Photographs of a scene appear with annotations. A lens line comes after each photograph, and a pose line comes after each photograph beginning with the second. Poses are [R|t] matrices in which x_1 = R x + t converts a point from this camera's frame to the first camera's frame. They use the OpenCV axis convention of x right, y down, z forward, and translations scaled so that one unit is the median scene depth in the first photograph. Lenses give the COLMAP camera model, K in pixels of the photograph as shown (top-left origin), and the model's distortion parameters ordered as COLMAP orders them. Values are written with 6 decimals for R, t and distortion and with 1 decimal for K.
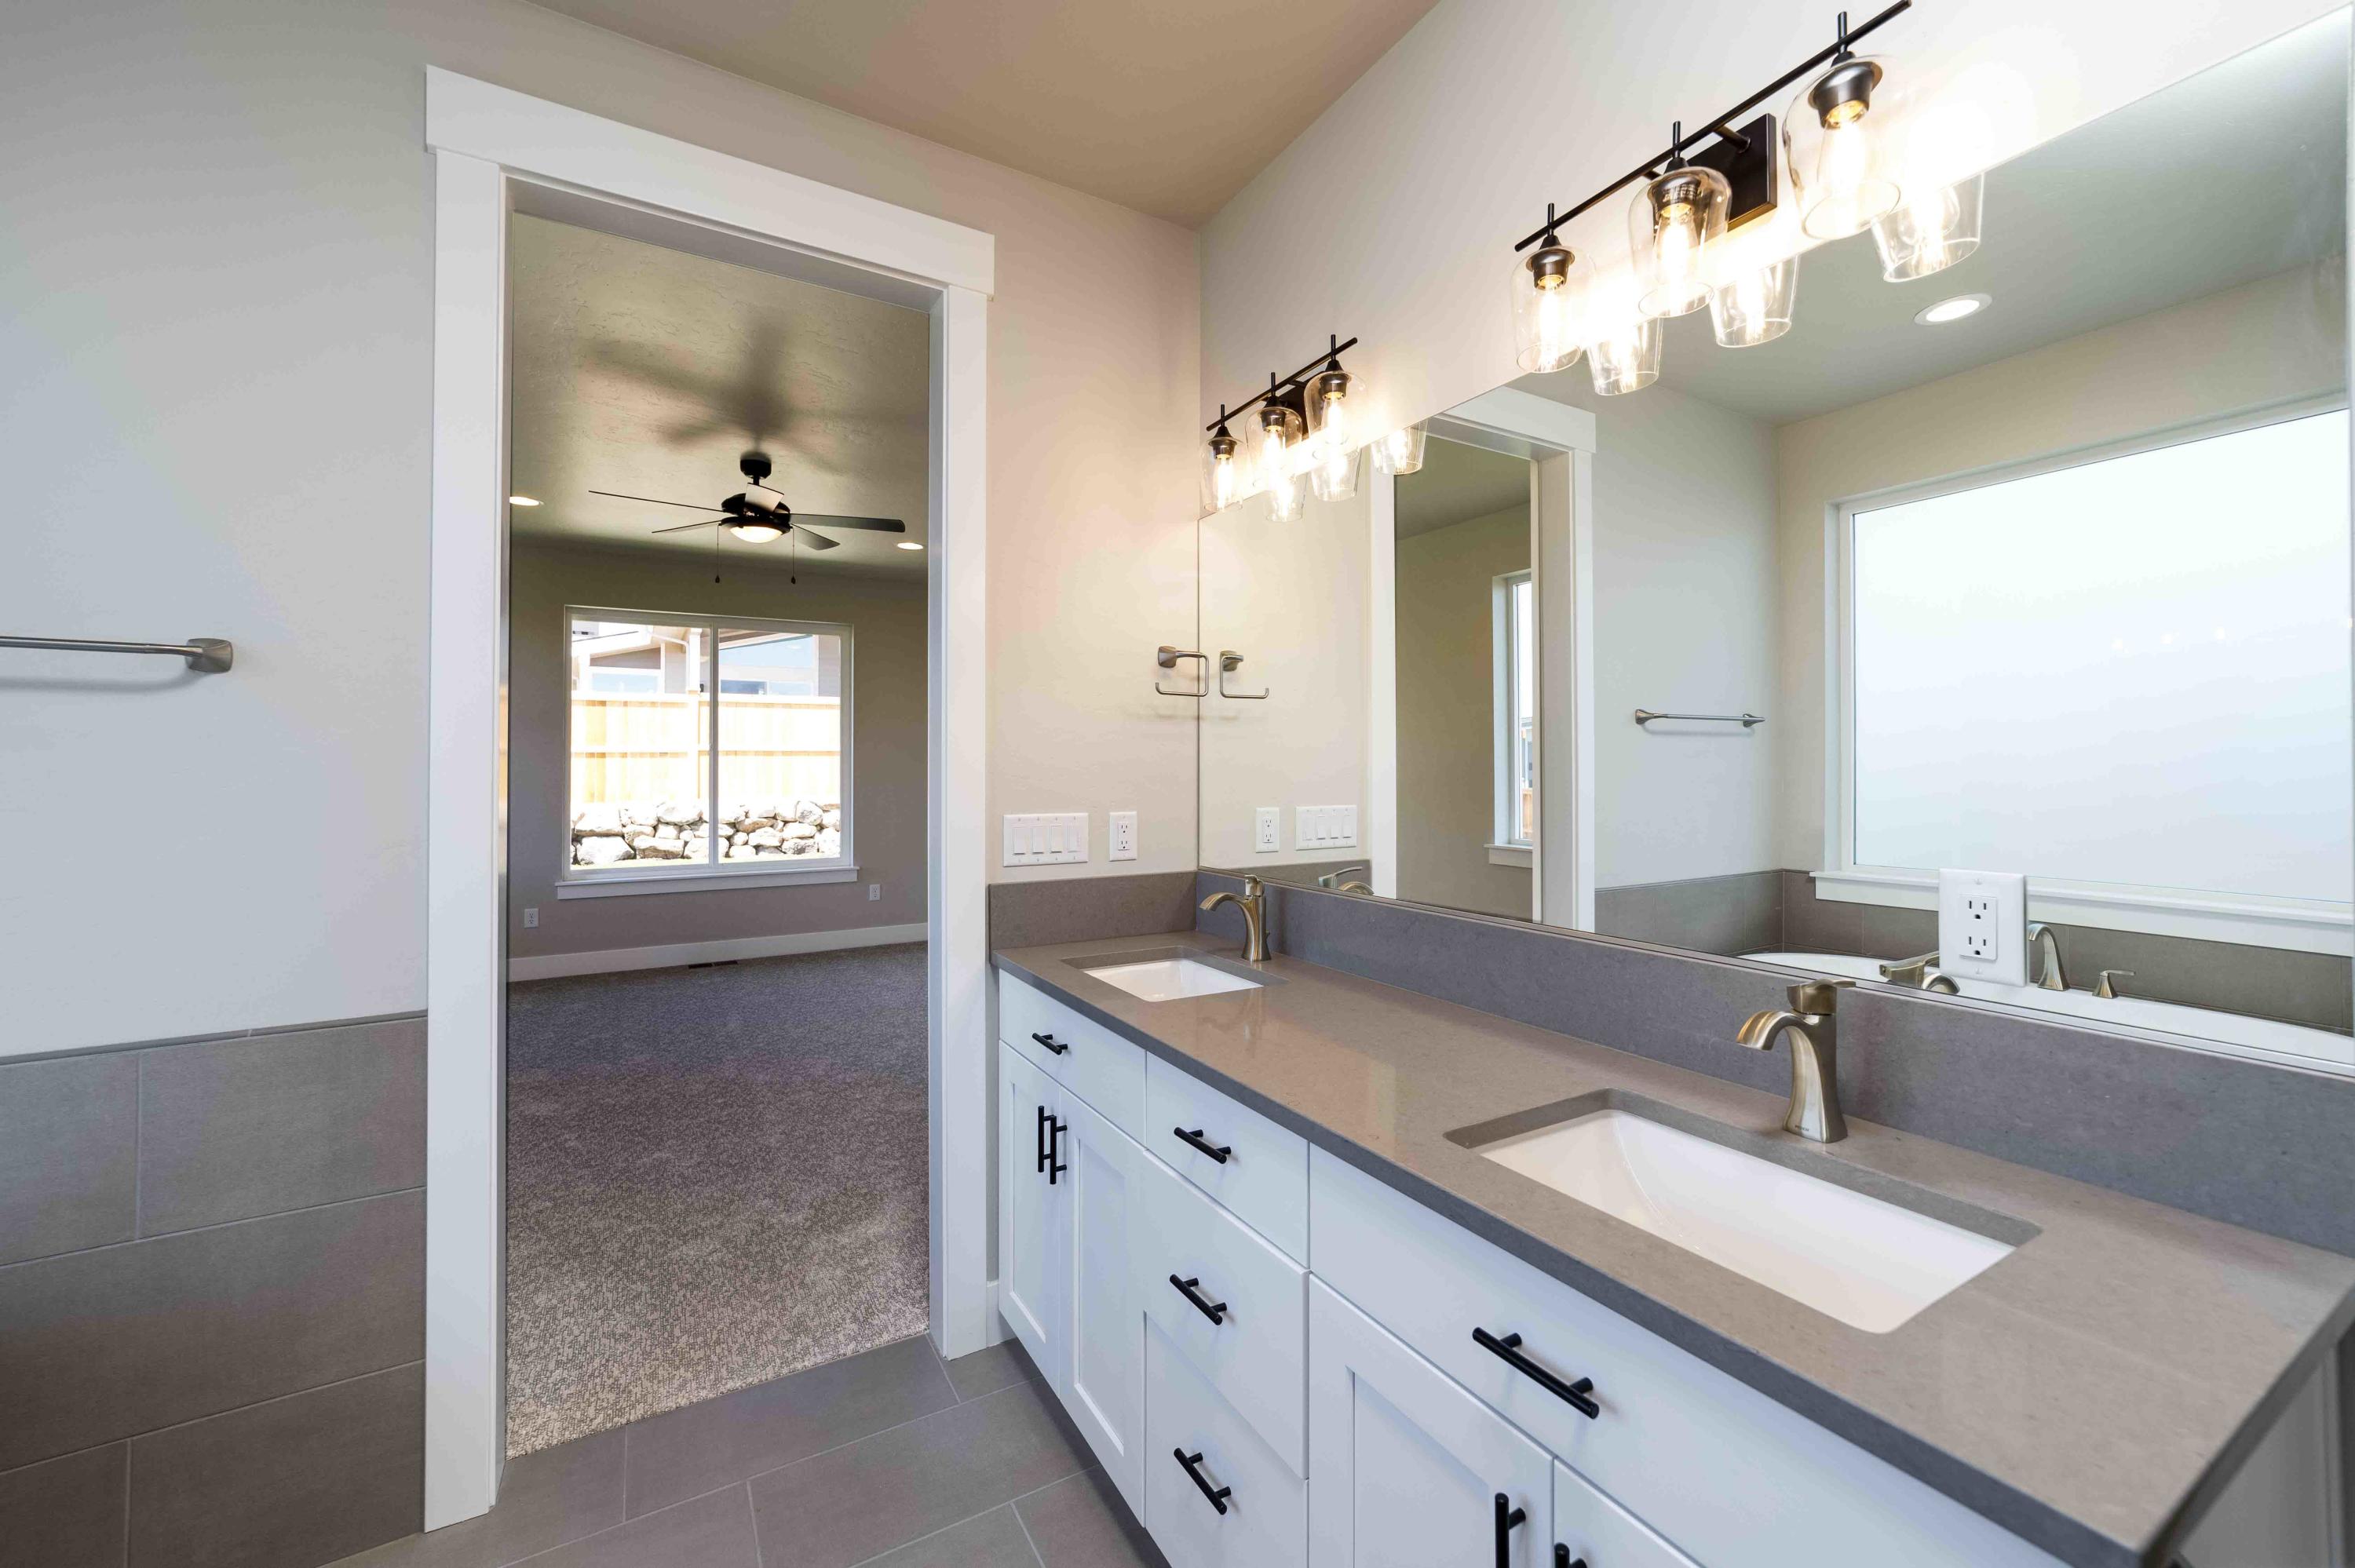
lens RADIAL K [[916.2, 0, 1174.8], [0, 916.2, 767.1], [0, 0, 1]] dist [-0.000902, 0.000001]
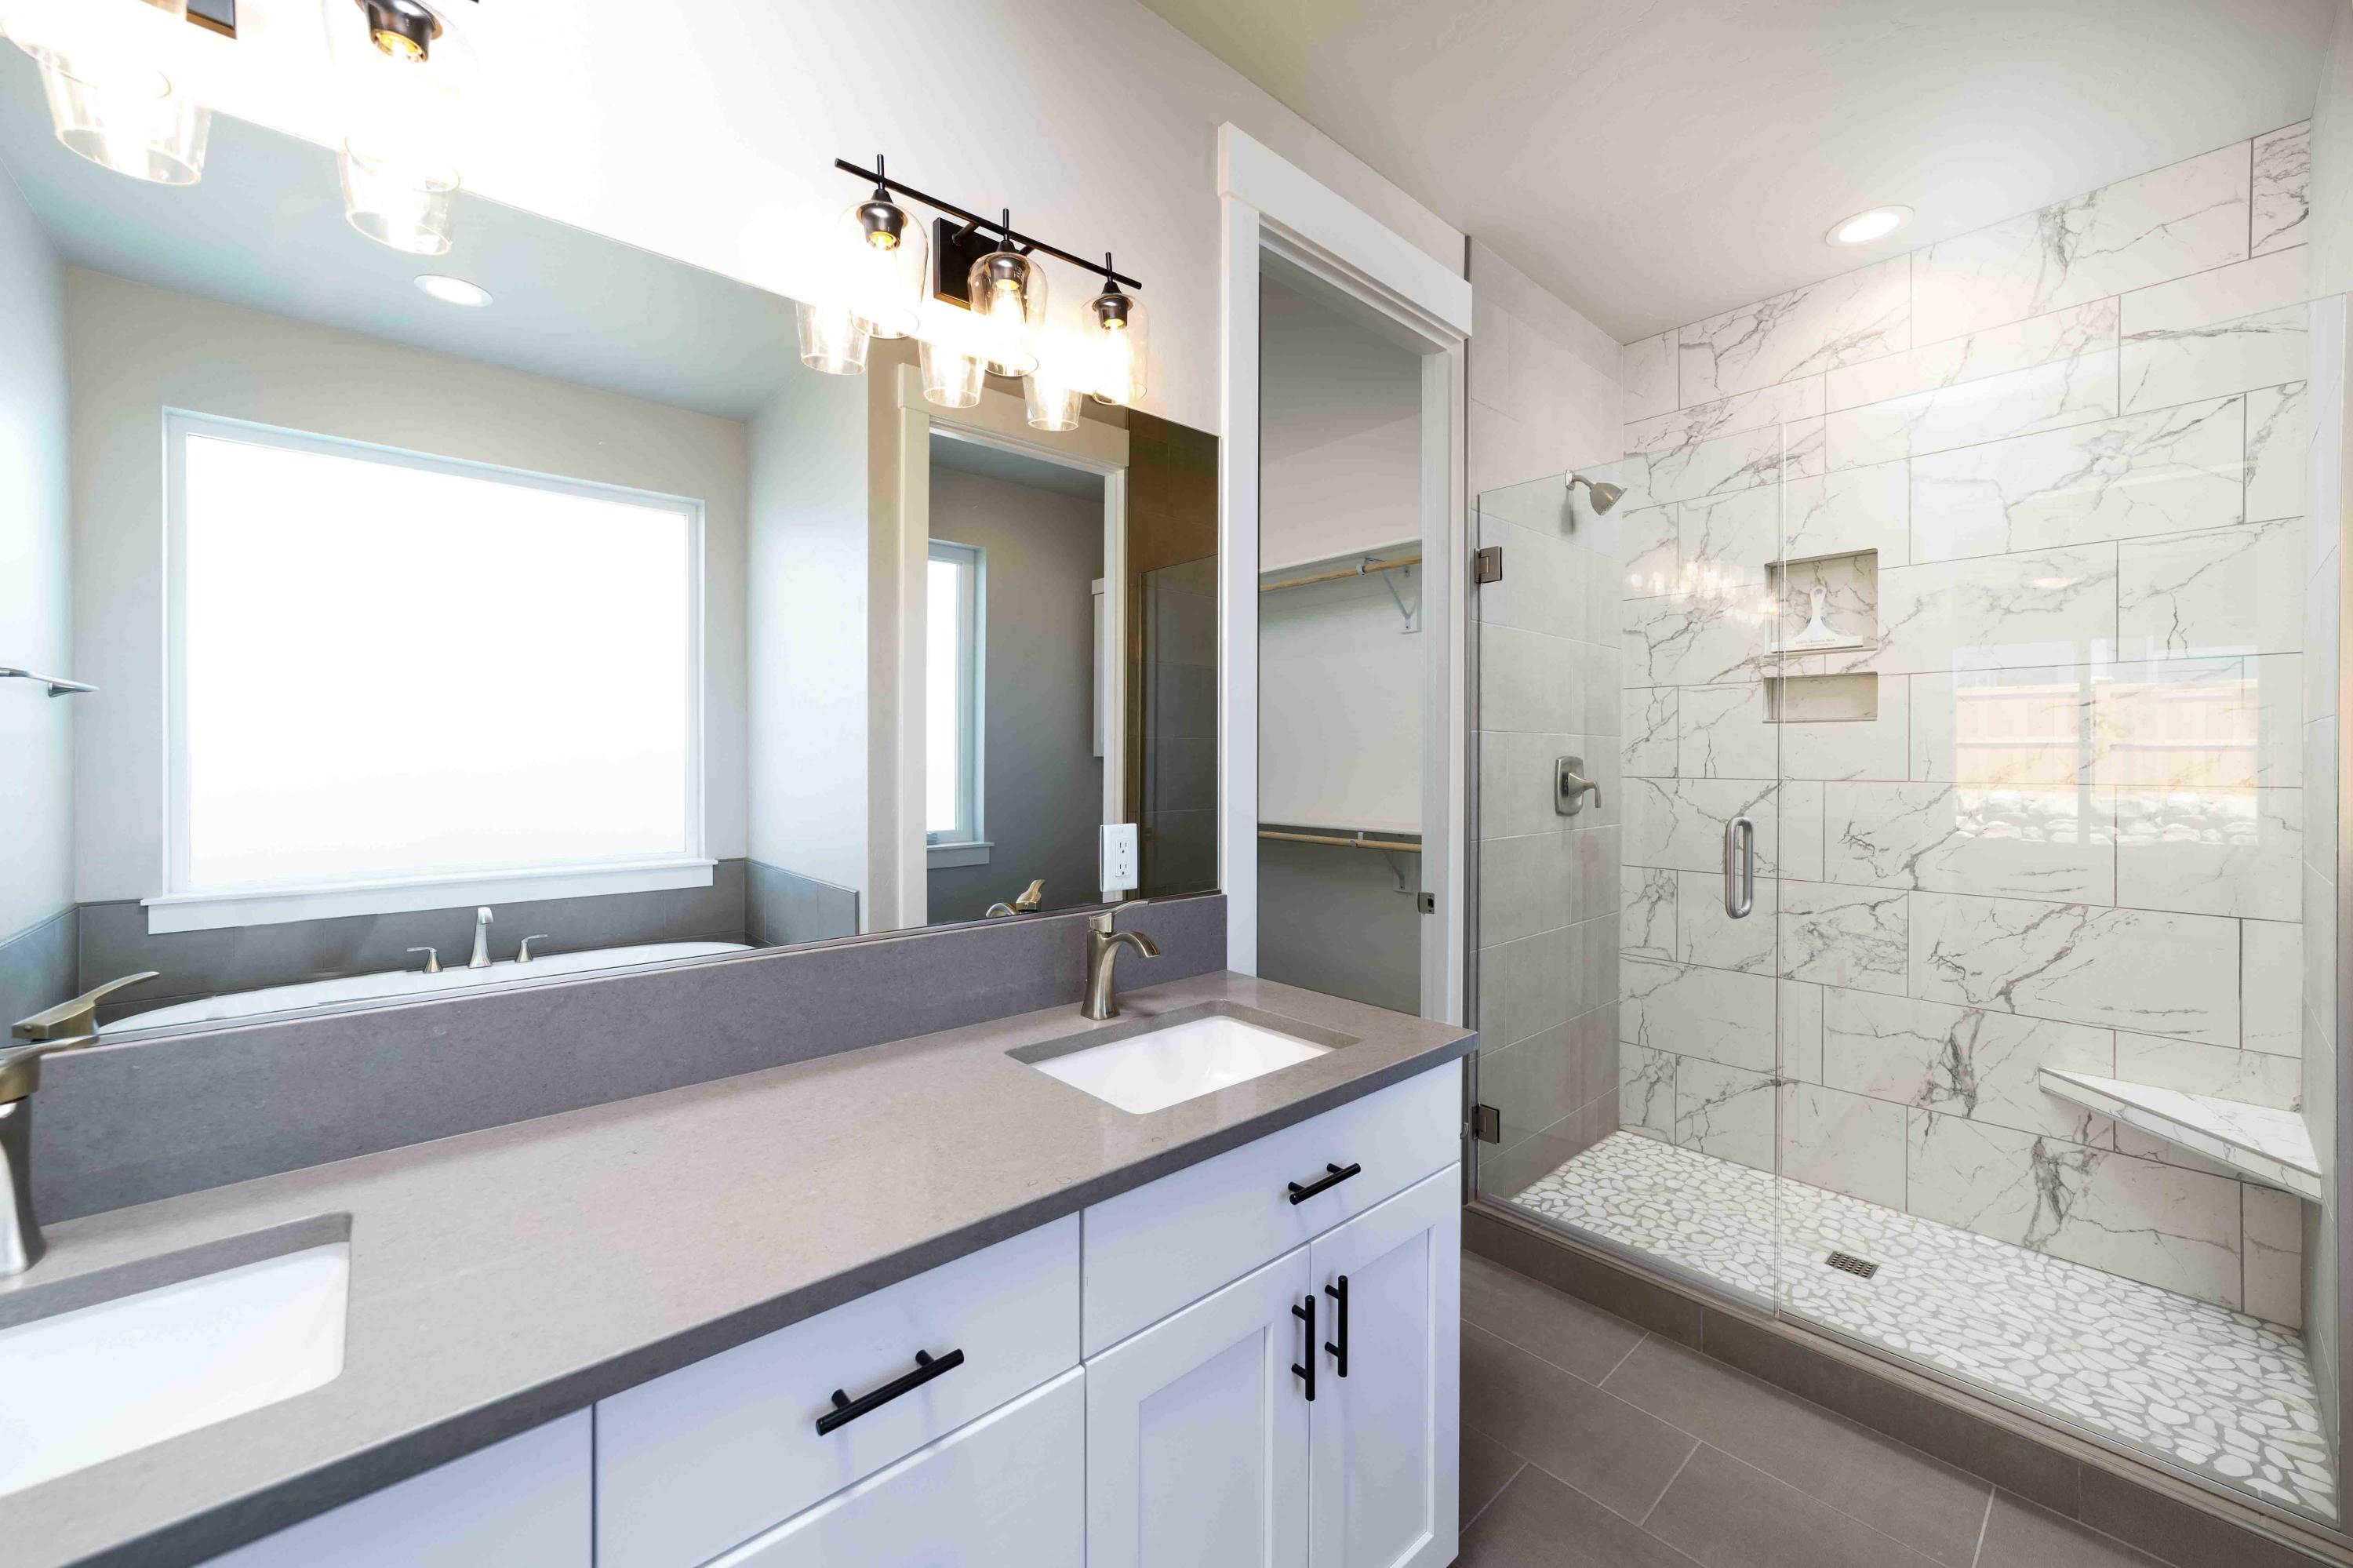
lens RADIAL K [[883.8, 0, 1167.5], [0, 883.8, 798.7], [0, 0, 1]] dist [-0.014092, 0.000031]
pose [[-0.173558, -0.029547, 0.984380, -0.520107], [-0.009268, 0.999555, 0.028369, 0.004948], [-0.984780, -0.004199, -0.173754, 0.855761]]
